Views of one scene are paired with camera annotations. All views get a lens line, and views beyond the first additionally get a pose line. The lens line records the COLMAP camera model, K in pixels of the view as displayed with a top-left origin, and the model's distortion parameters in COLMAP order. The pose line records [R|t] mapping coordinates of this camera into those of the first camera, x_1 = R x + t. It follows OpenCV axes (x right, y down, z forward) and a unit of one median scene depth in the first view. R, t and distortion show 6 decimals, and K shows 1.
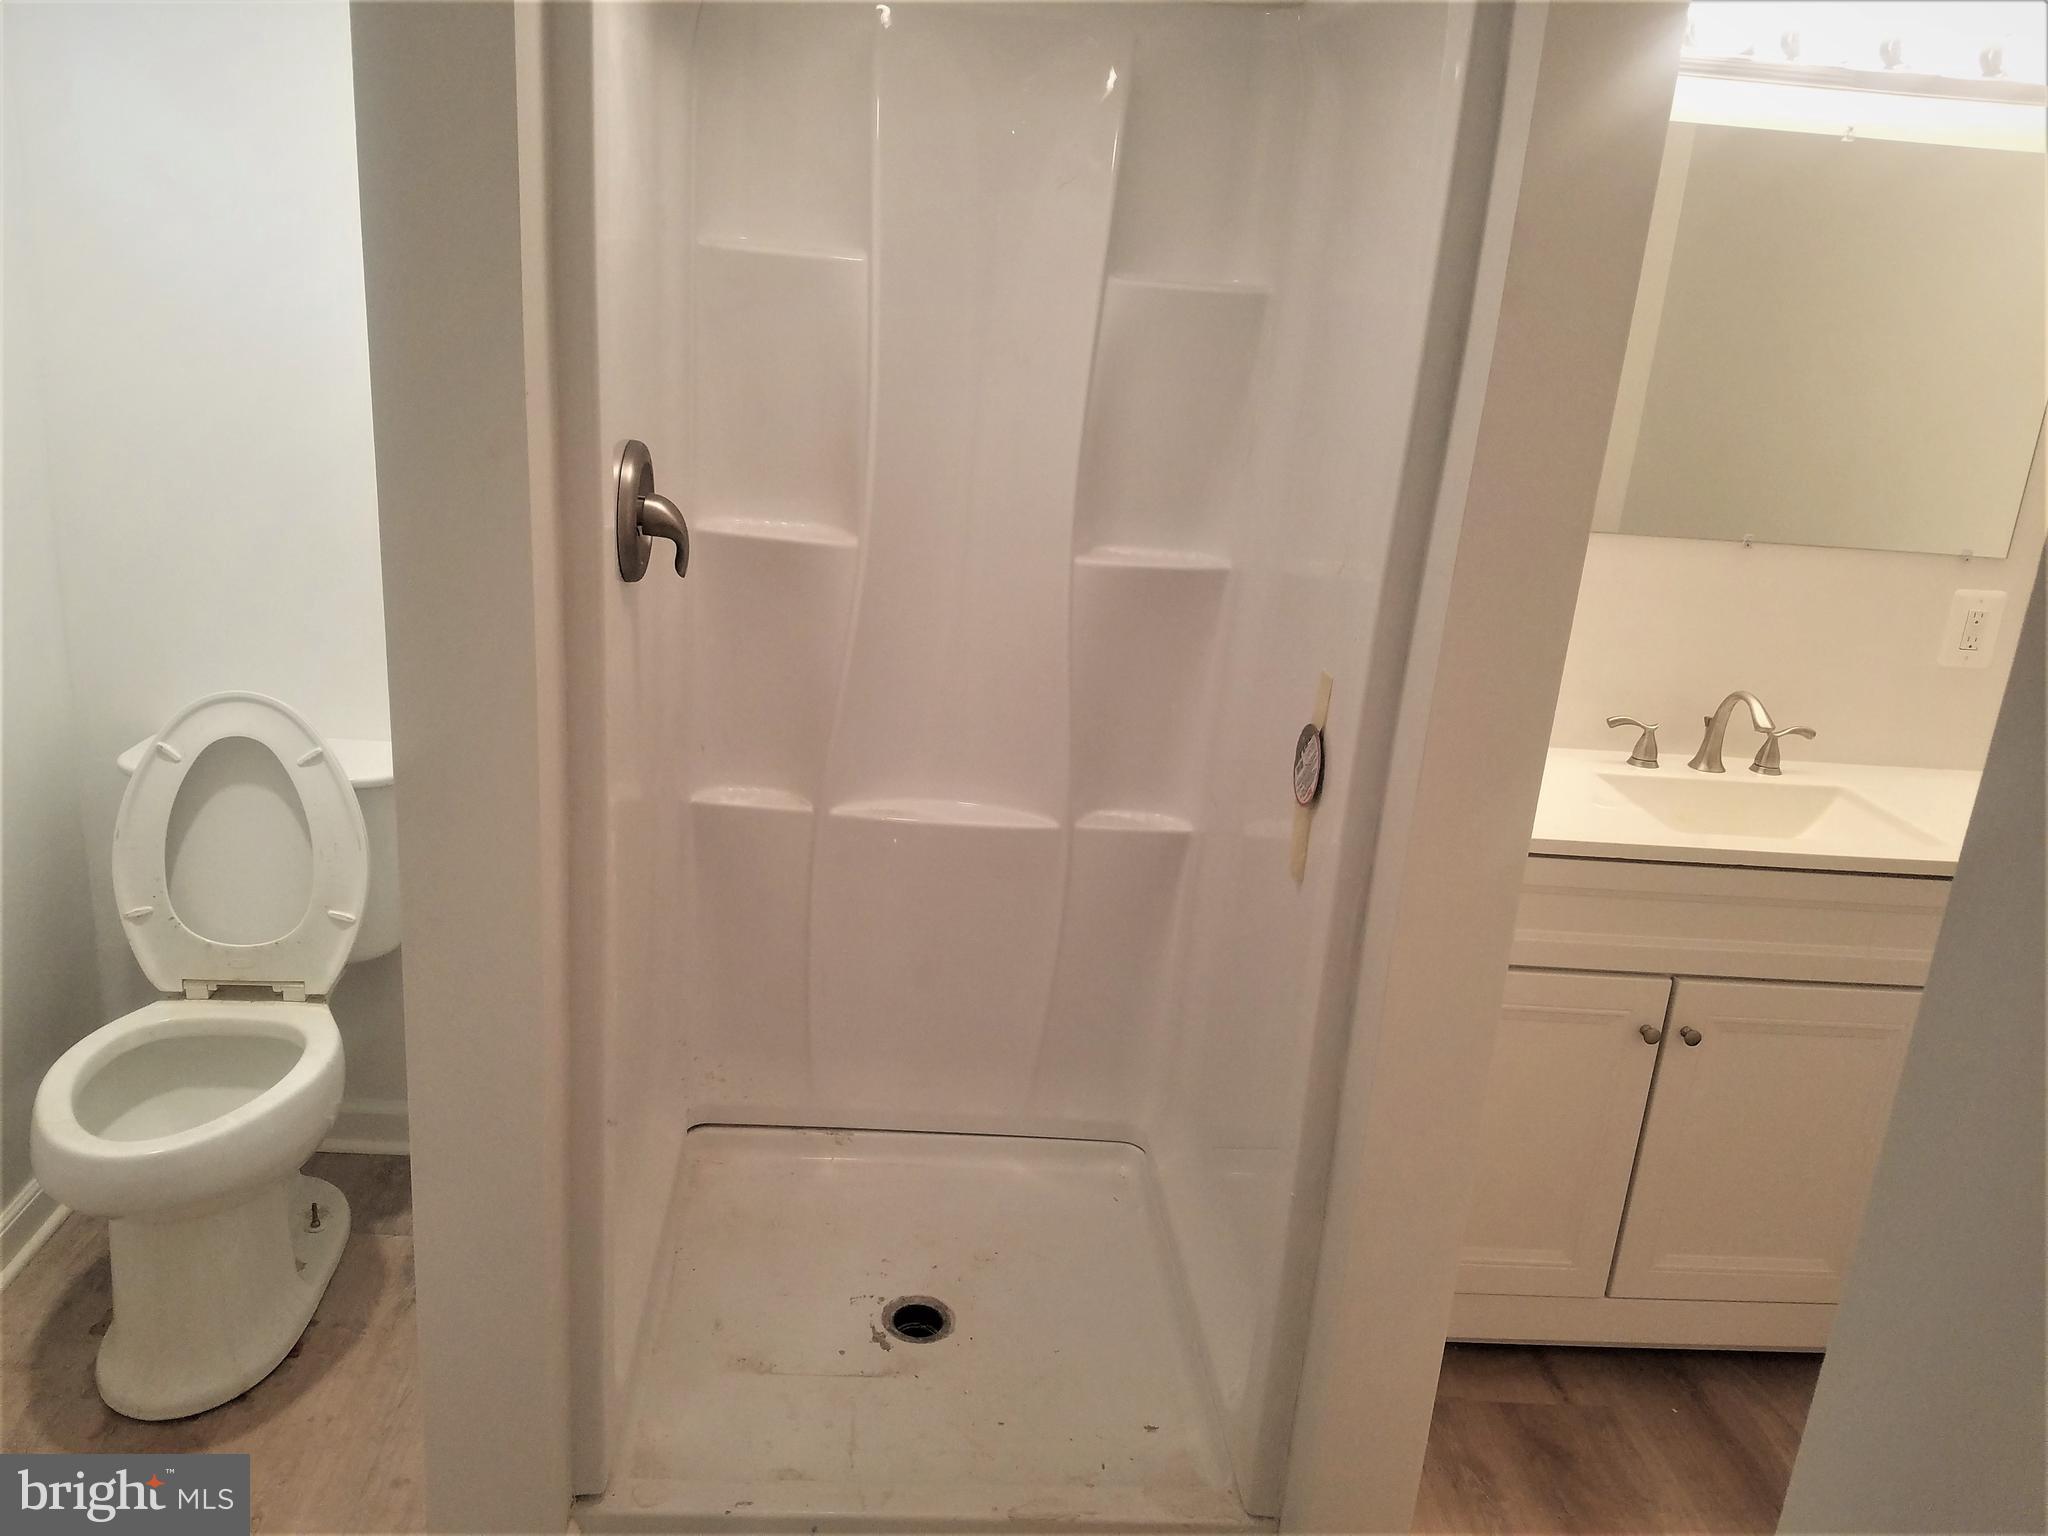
lens RADIAL K [[1563.8, 0, 1024.0], [0, 1563.8, 768.0], [0, 0, 1]] dist [0.107150, -0.149240]
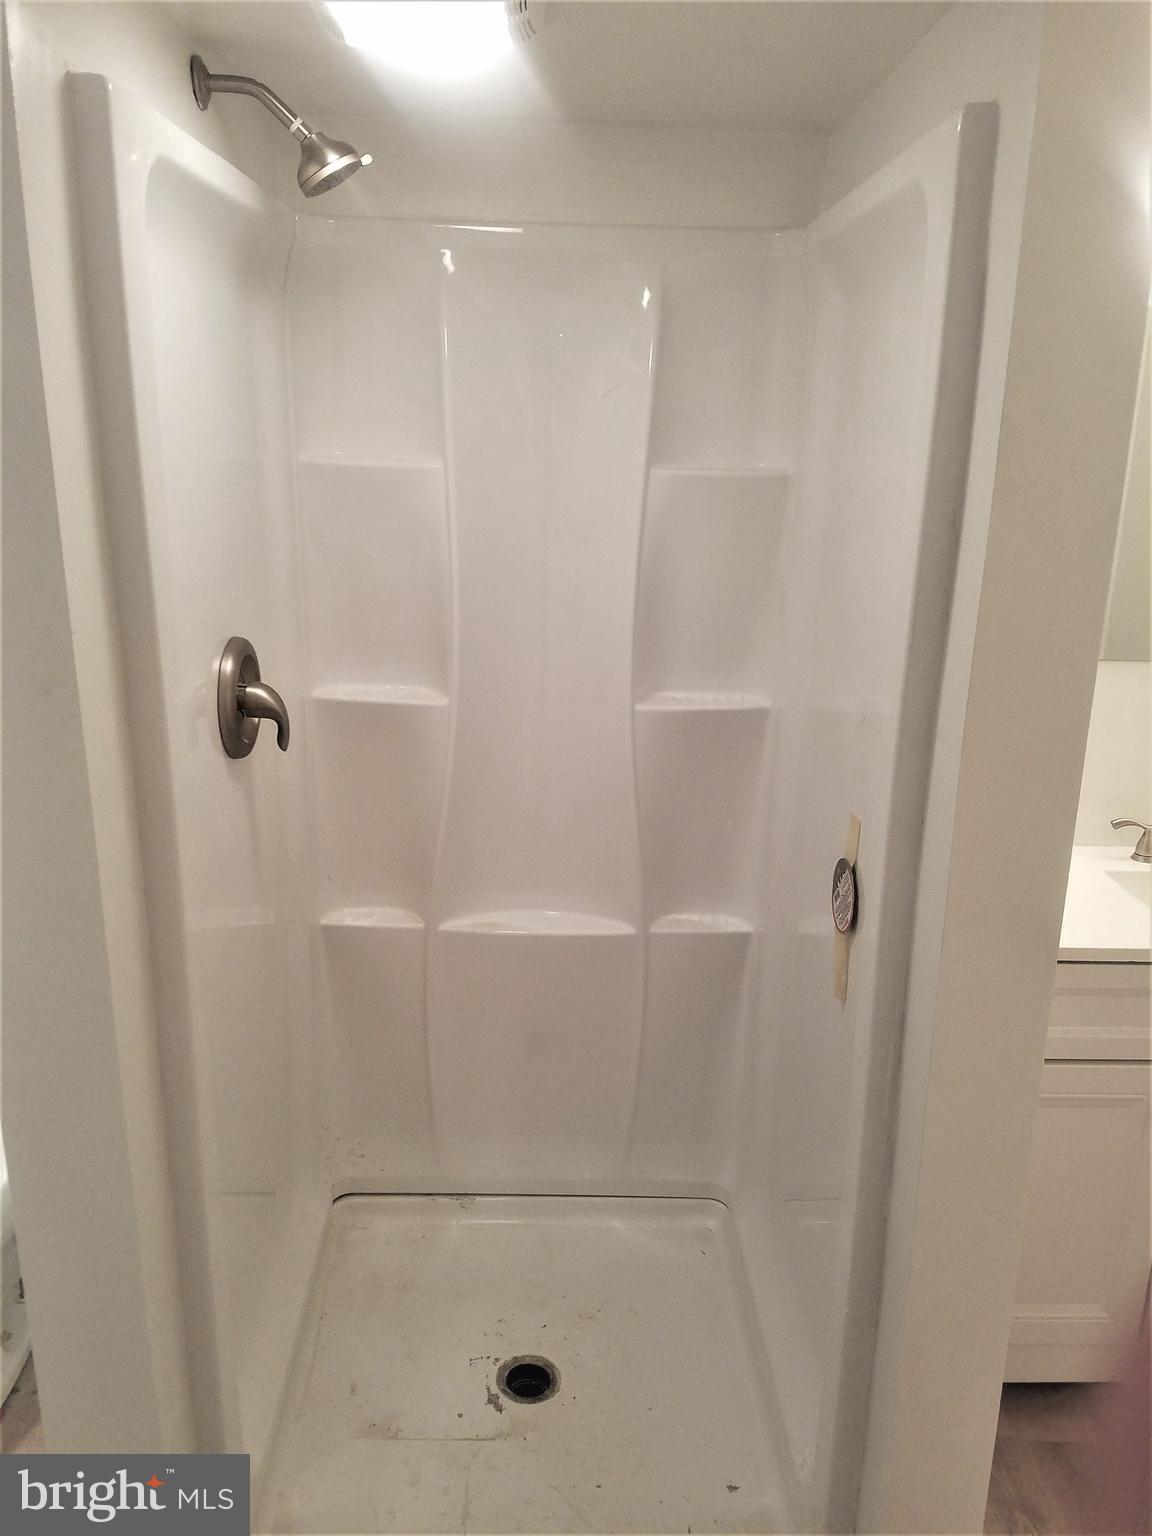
lens RADIAL K [[1225.1, 0, 576.0], [0, 1225.1, 768.0], [0, 0, 1]] dist [0.103086, -0.262293]
pose [[0.997785, -0.045767, -0.048273, 0.029746], [0.043338, 0.997798, -0.050215, -0.043105], [0.050465, 0.048012, 0.997571, 0.092647]]
